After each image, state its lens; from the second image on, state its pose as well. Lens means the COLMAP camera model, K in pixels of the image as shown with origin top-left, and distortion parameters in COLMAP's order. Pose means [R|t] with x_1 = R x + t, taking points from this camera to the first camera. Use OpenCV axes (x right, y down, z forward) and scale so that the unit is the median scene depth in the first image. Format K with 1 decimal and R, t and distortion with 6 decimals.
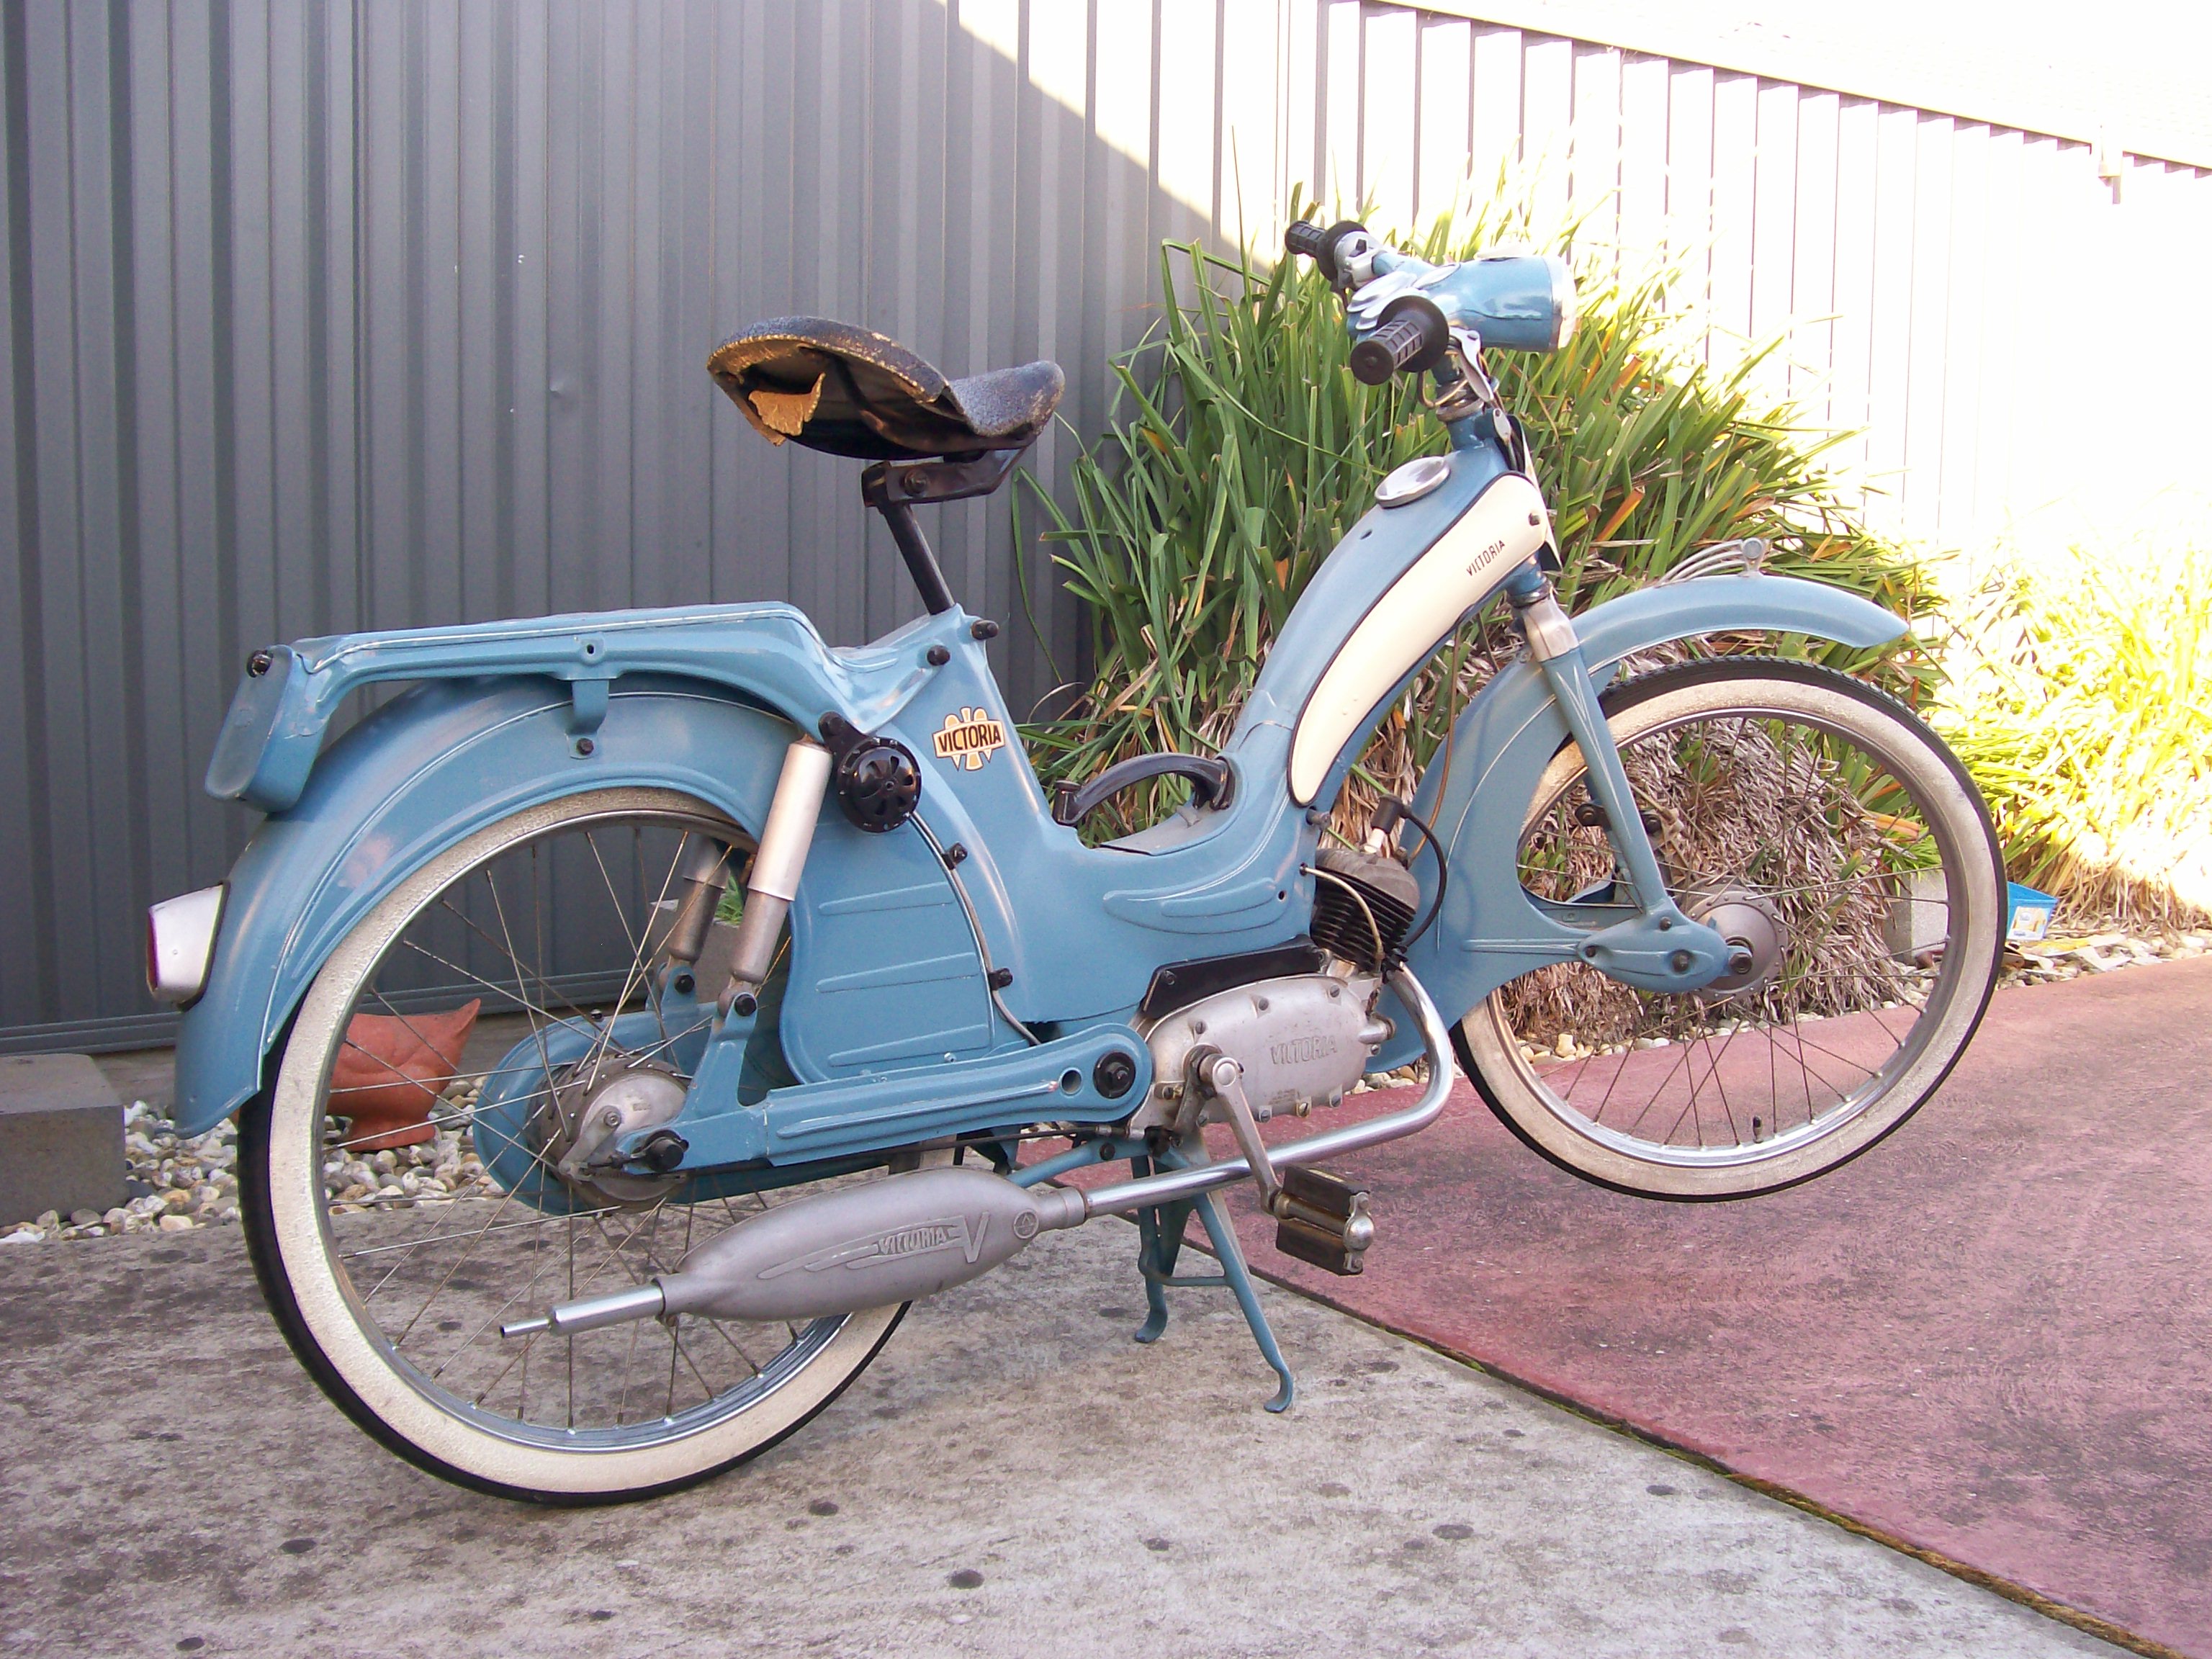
lens RADIAL K [[2399.1, 0, 1120.8], [0, 2399.1, 827.4], [0, 0, 1]] dist [-0.129148, 0.000000]
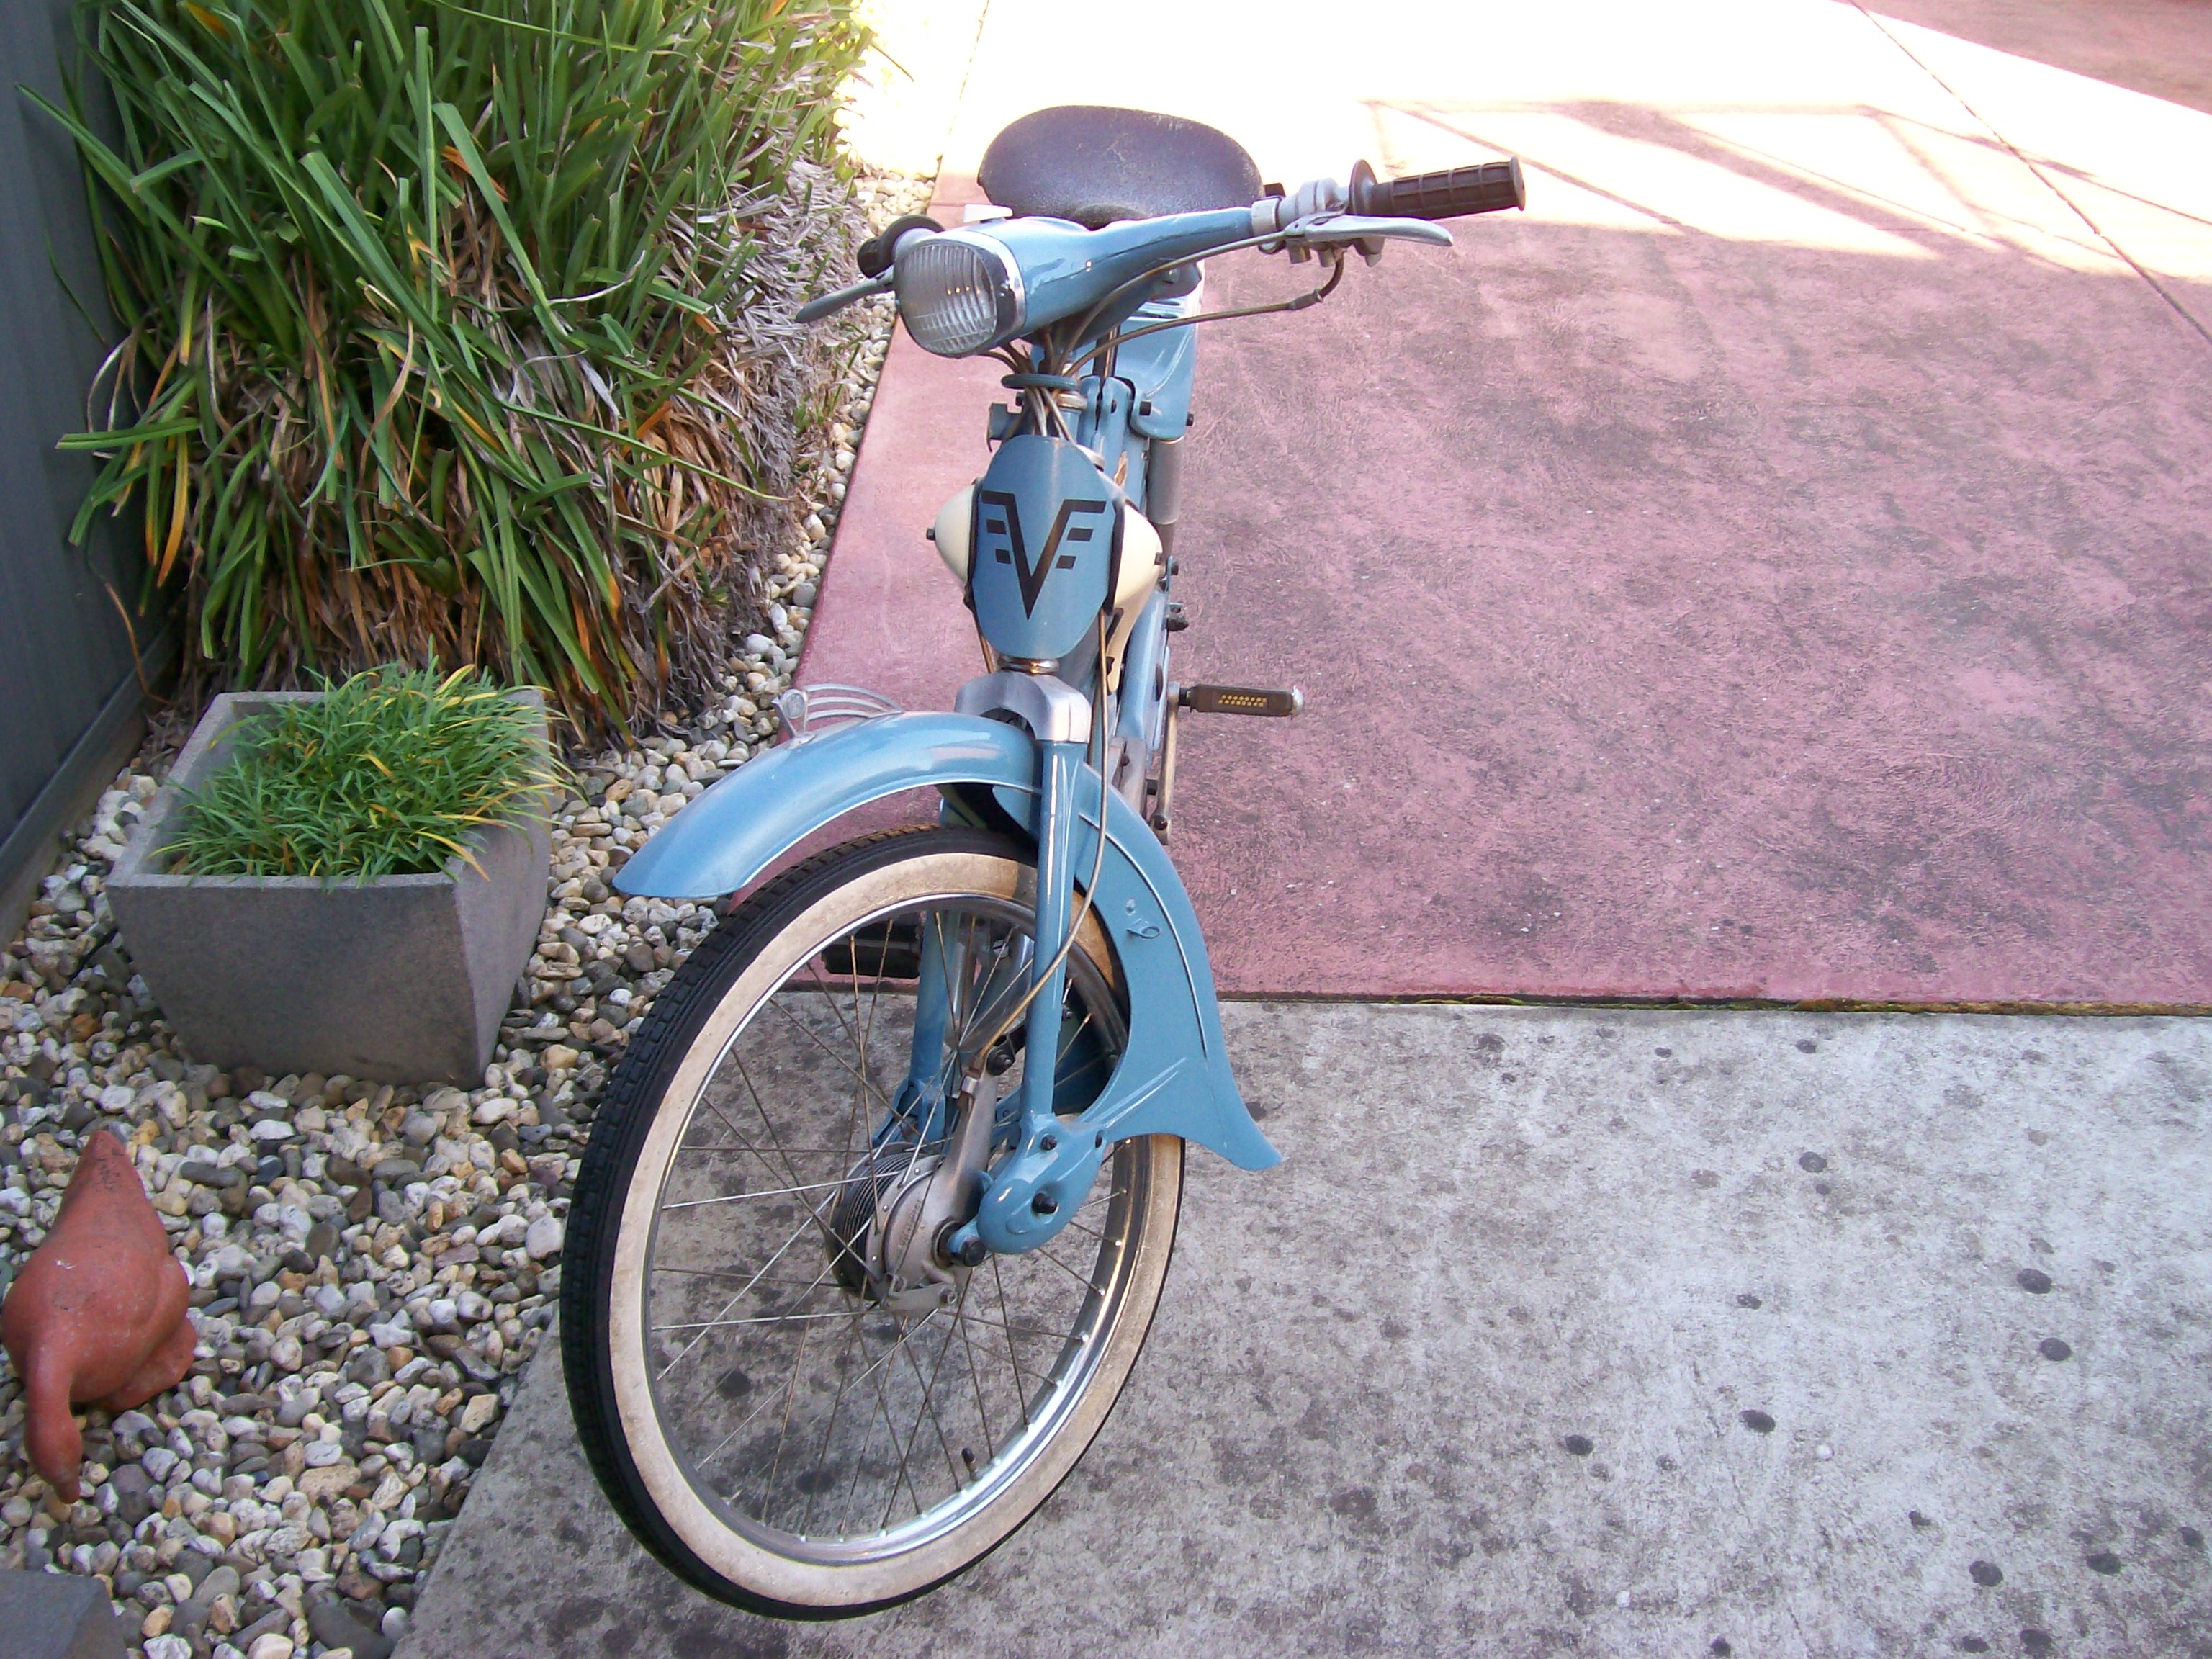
lens RADIAL K [[2399.1, 0, 1110.1], [0, 2399.1, 842.8], [0, 0, 1]] dist [-0.129148, 0.000000]
pose [[0.578416, -0.445584, 0.683293, -0.570072], [0.102284, 0.870639, 0.481170, -0.333199], [-0.809304, -0.208427, 0.549168, 0.400046]]
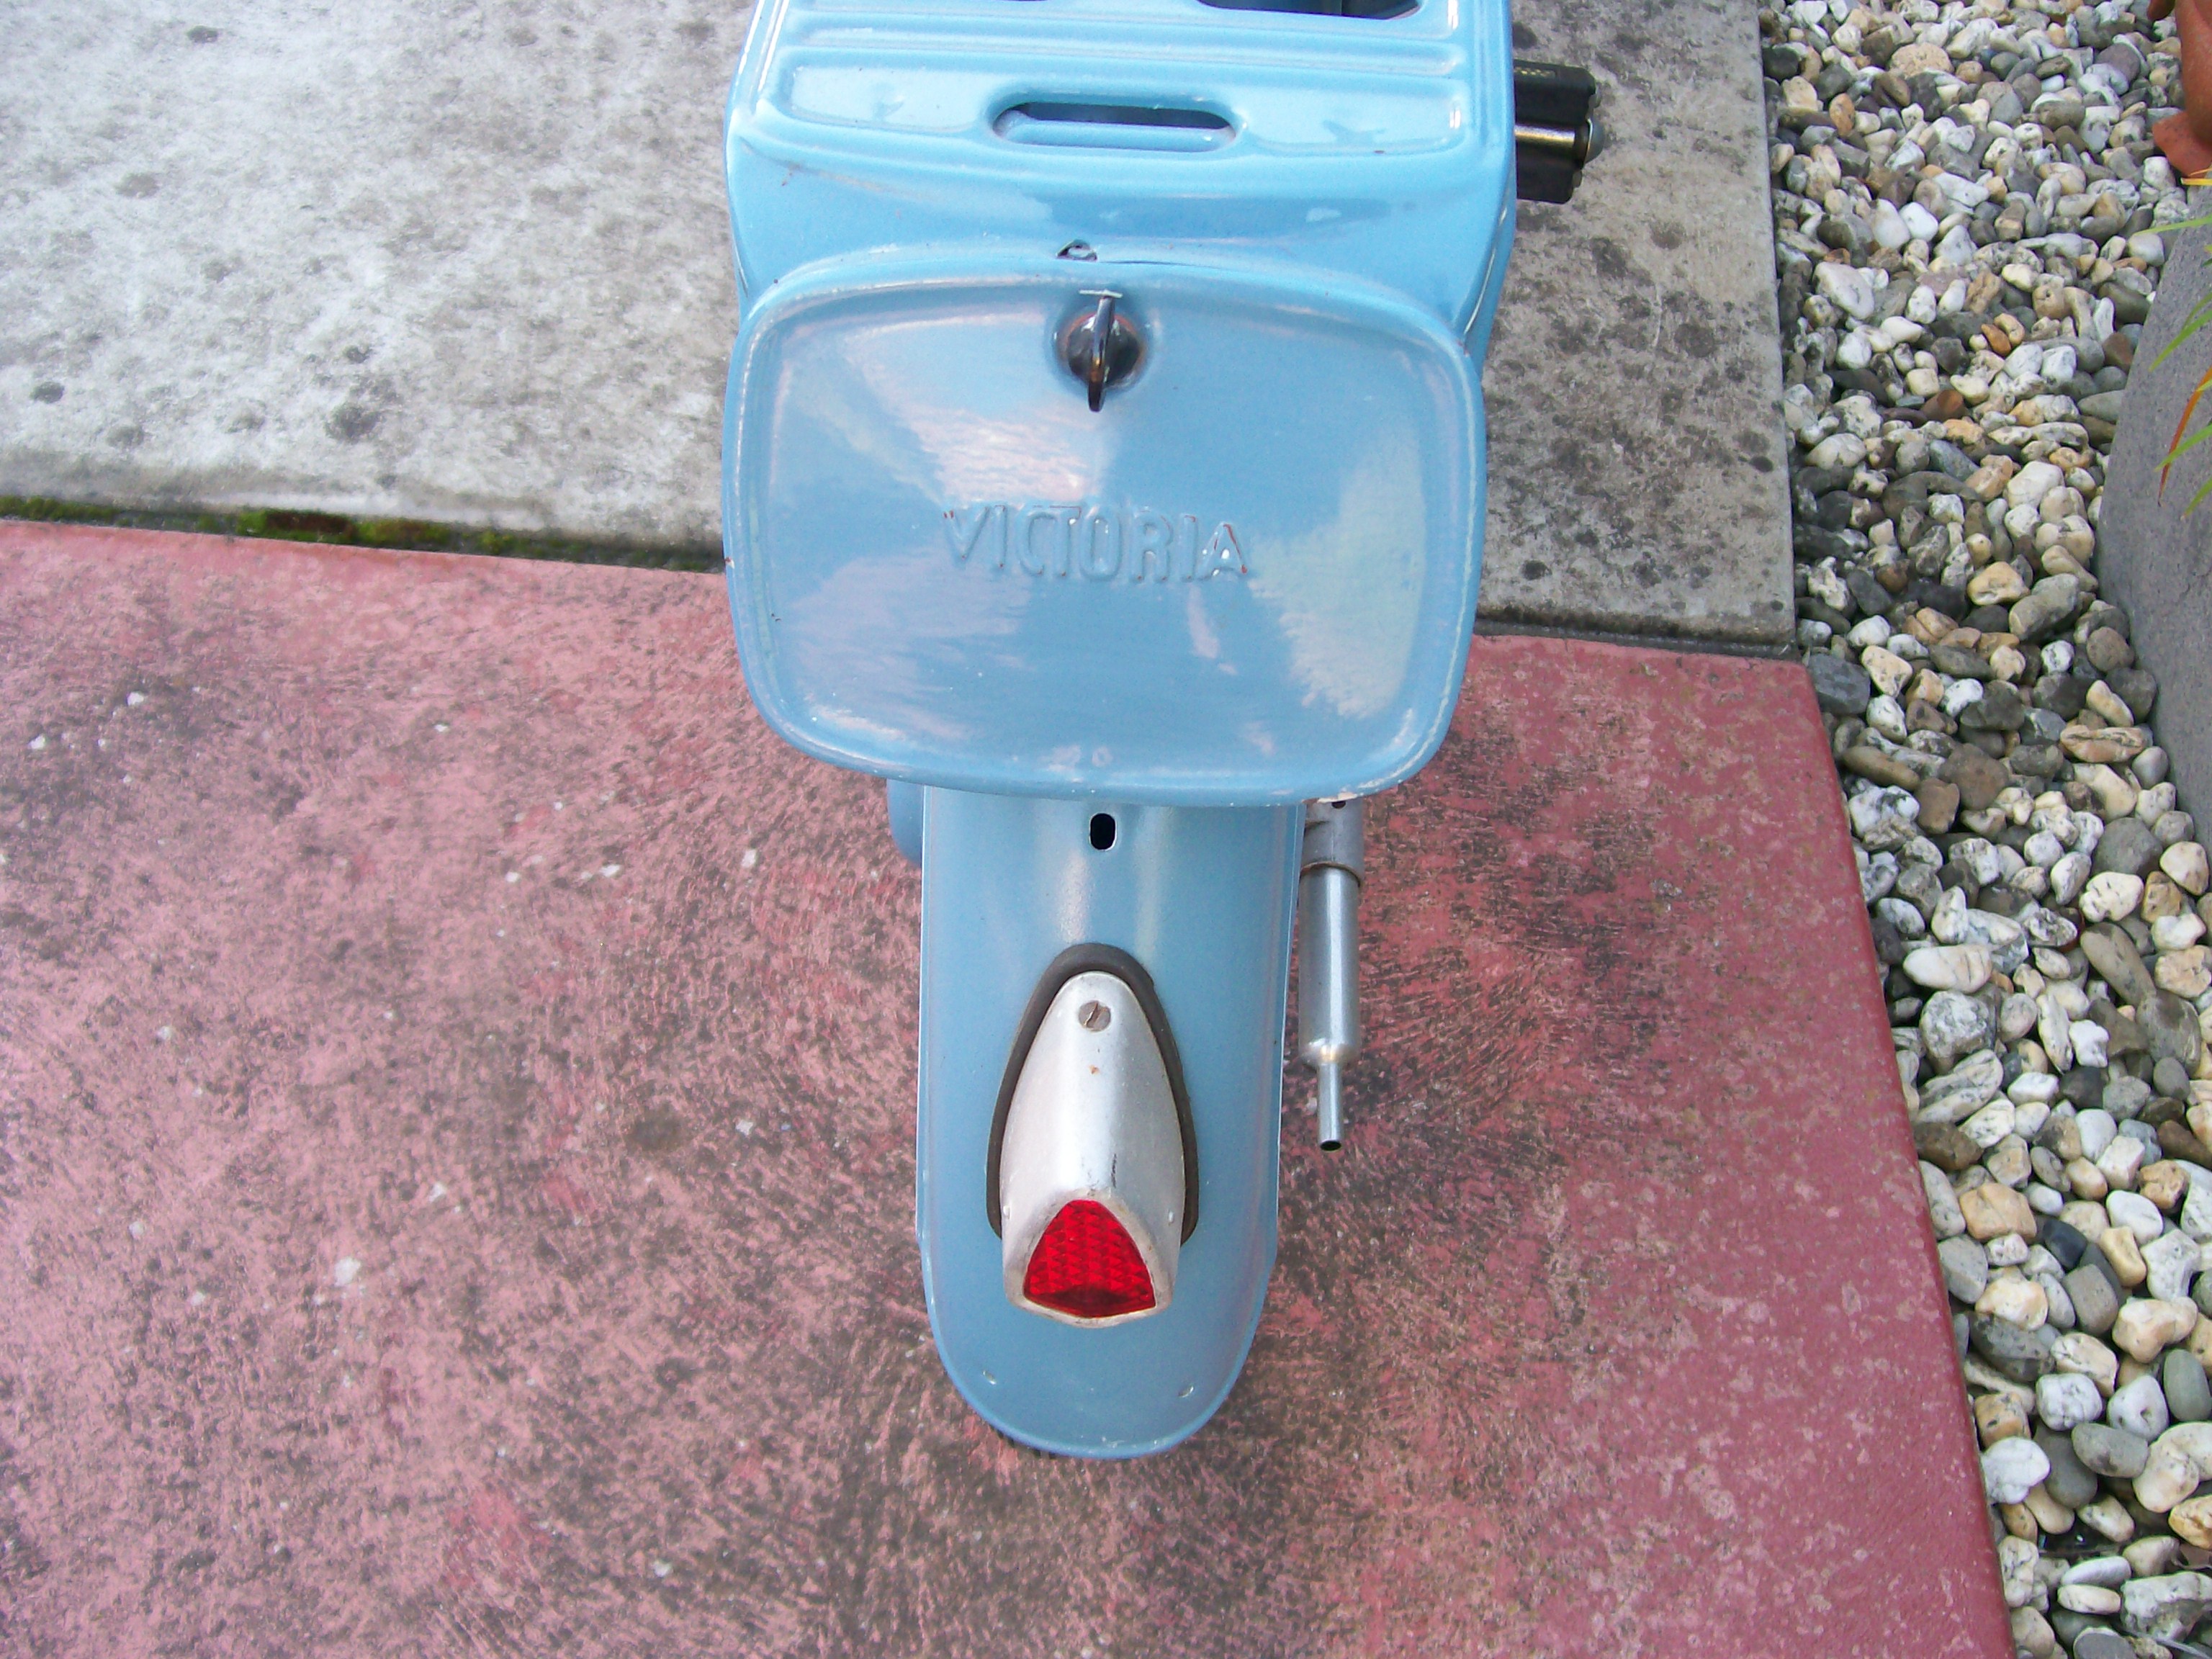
lens RADIAL K [[2399.1, 0, 1103.6], [0, 2399.1, 830.1], [0, 0, 1]] dist [-0.129148, 0.000000]
pose [[-0.581066, 0.580919, -0.569996, 0.312980], [-0.204994, 0.573315, 0.793277, -0.188728], [0.787616, 0.577792, -0.214049, 1.023820]]
